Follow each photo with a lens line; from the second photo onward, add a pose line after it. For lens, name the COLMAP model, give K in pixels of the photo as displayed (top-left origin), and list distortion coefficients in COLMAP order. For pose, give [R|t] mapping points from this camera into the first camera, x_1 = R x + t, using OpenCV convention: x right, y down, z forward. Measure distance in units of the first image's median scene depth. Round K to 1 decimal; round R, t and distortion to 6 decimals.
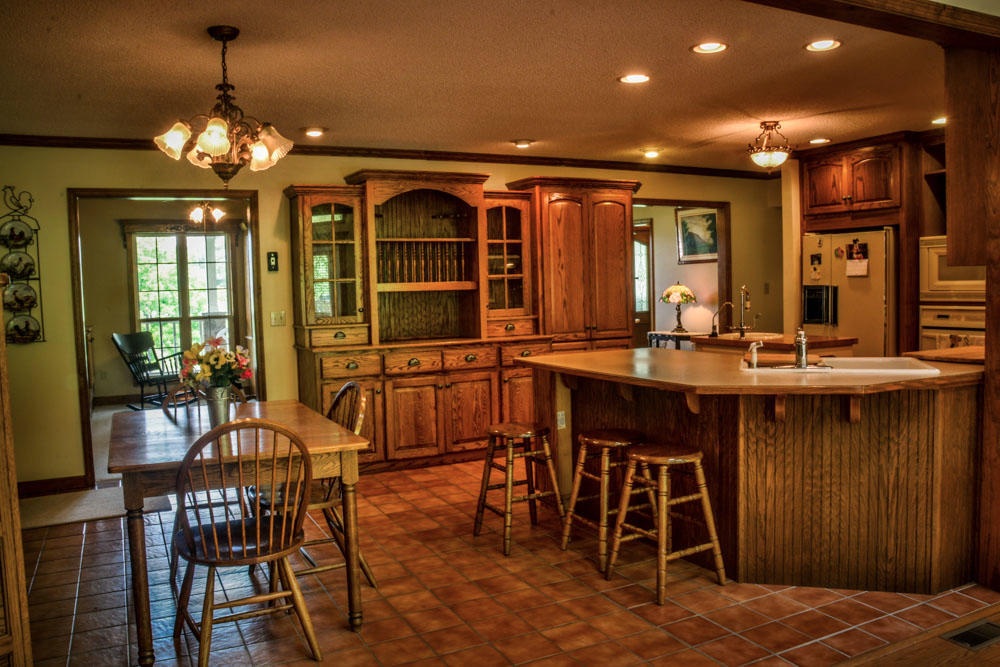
lens RADIAL K [[786.2, 0, 500.0], [0, 786.2, 333.5], [0, 0, 1]] dist [-0.164612, 0.107783]
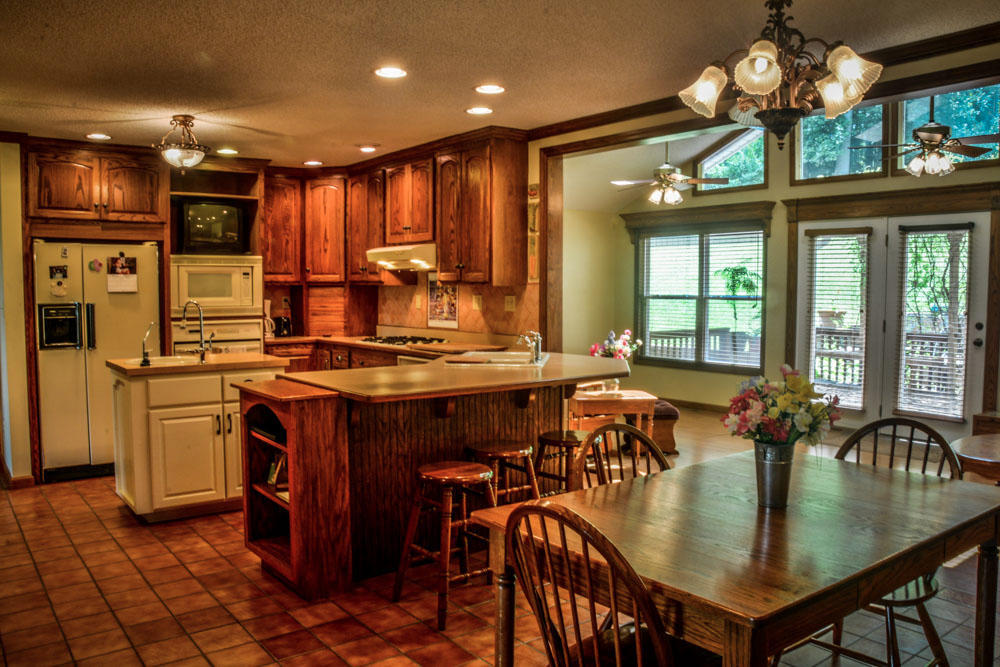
lens RADIAL K [[786.2, 0, 500.0], [0, 786.2, 333.5], [0, 0, 1]] dist [-0.164612, 0.107783]
pose [[-0.193834, -0.033696, 0.980455, -0.529998], [0.063701, 0.996869, 0.046854, -0.040305], [-0.978964, 0.071538, -0.191081, 0.743156]]
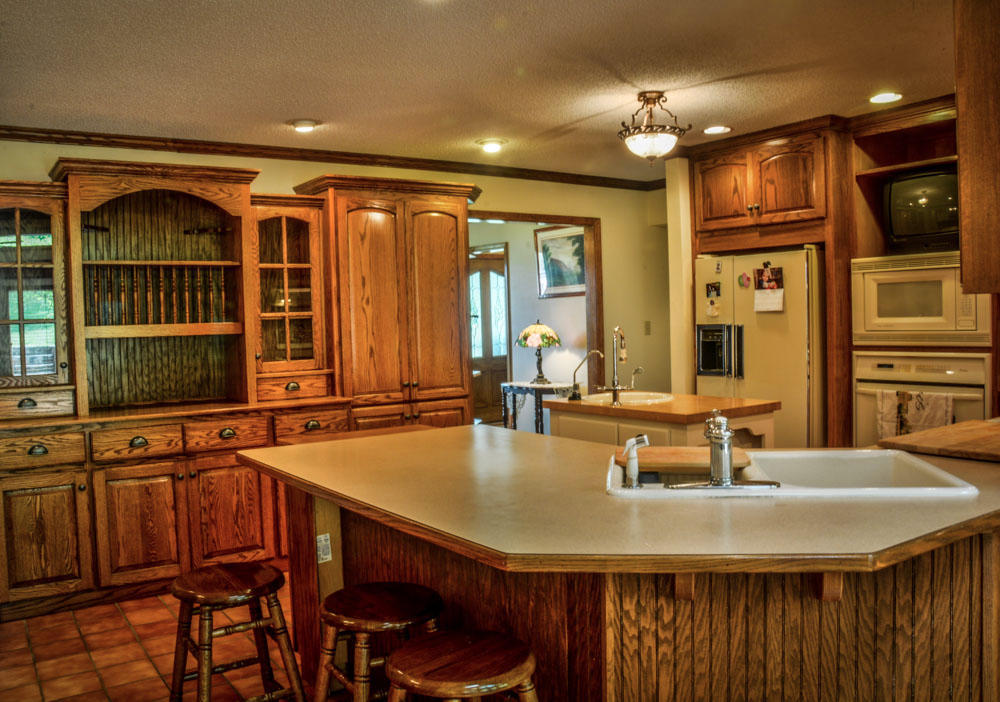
lens RADIAL K [[825.9, 0, 459.5], [0, 825.9, 350.6], [0, 0, 1]] dist [-0.169100, 0.110849]
pose [[0.994019, -0.006862, 0.108989, 0.085056], [0.009945, 0.999565, -0.027762, -0.019140], [-0.108751, 0.028680, 0.993655, 0.257381]]
